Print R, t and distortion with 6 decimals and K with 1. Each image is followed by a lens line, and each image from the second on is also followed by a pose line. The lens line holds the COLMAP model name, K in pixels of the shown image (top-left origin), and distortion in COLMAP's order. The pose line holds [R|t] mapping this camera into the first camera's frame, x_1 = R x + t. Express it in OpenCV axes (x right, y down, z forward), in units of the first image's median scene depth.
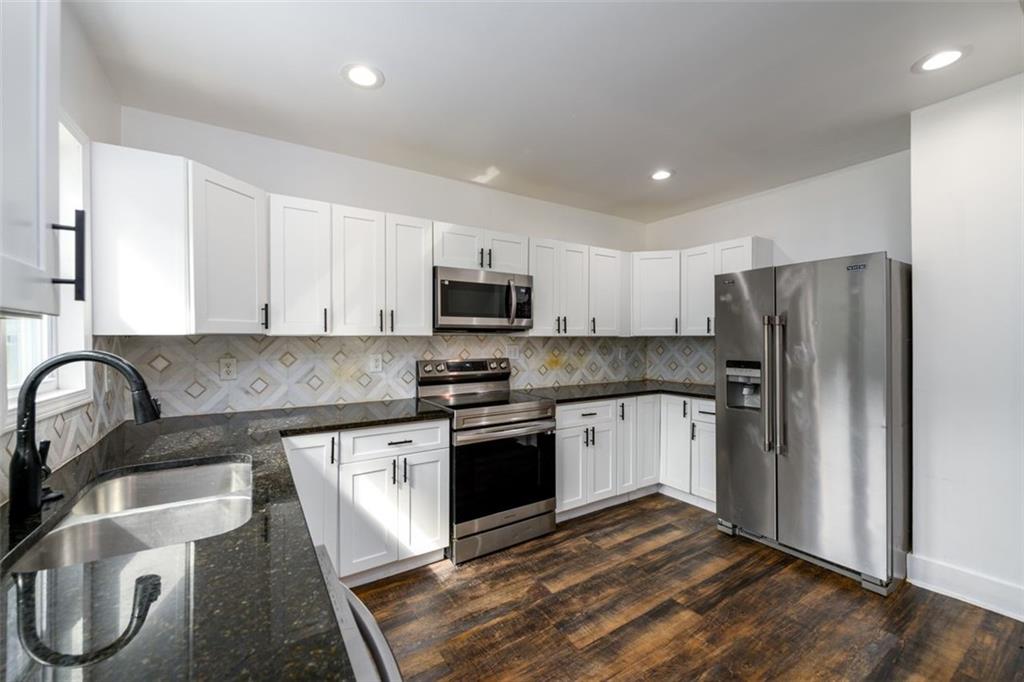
lens RADIAL K [[406.7, 0, 506.8], [0, 406.7, 338.7], [0, 0, 1]] dist [0.001481, -0.000104]
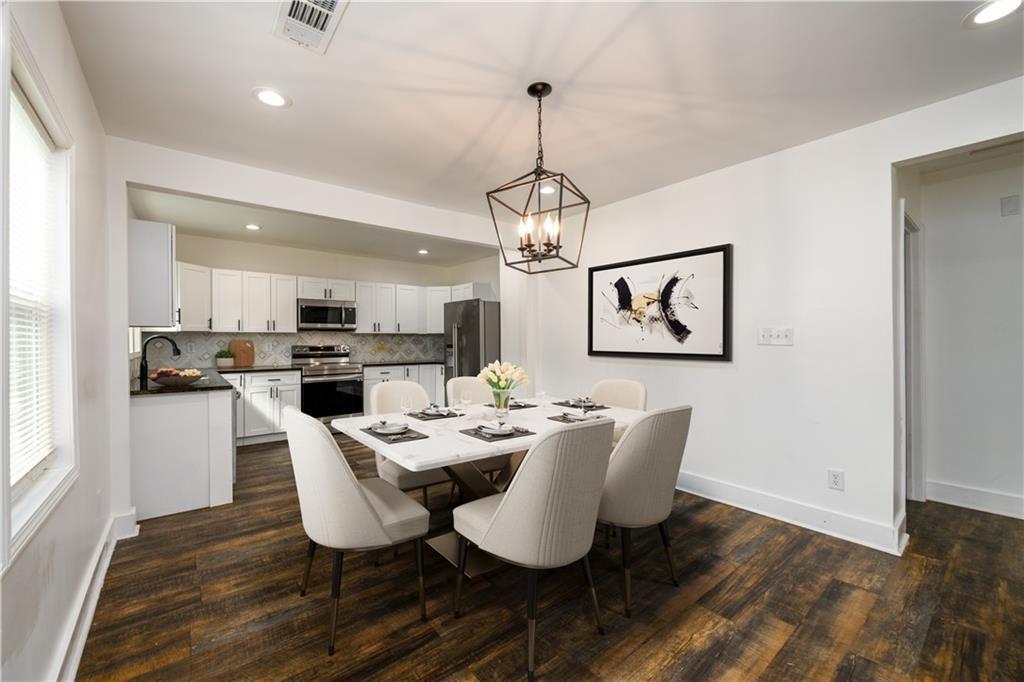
lens RADIAL K [[411.7, 0, 509.4], [0, 411.7, 340.7], [0, 0, 1]] dist [0.001997, -0.000187]
pose [[0.994010, -0.001600, 0.109277, 0.643647], [0.001200, 0.999992, 0.003727, 0.026660], [-0.109282, -0.003573, 0.994004, -1.158032]]
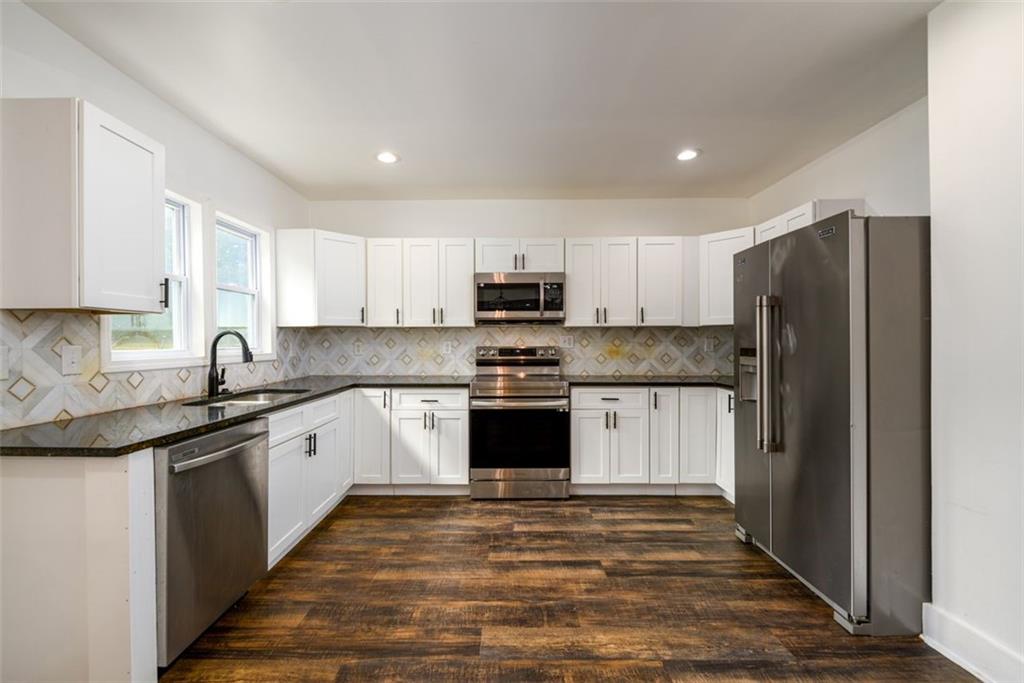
lens RADIAL K [[411.7, 0, 509.4], [0, 411.7, 341.2], [0, 0, 1]] dist [0.001997, -0.000187]
pose [[0.839019, 0.001177, -0.544102, 0.622493], [0.001952, 0.999985, 0.005172, 0.032658], [0.544099, -0.005402, 0.839003, -0.045436]]
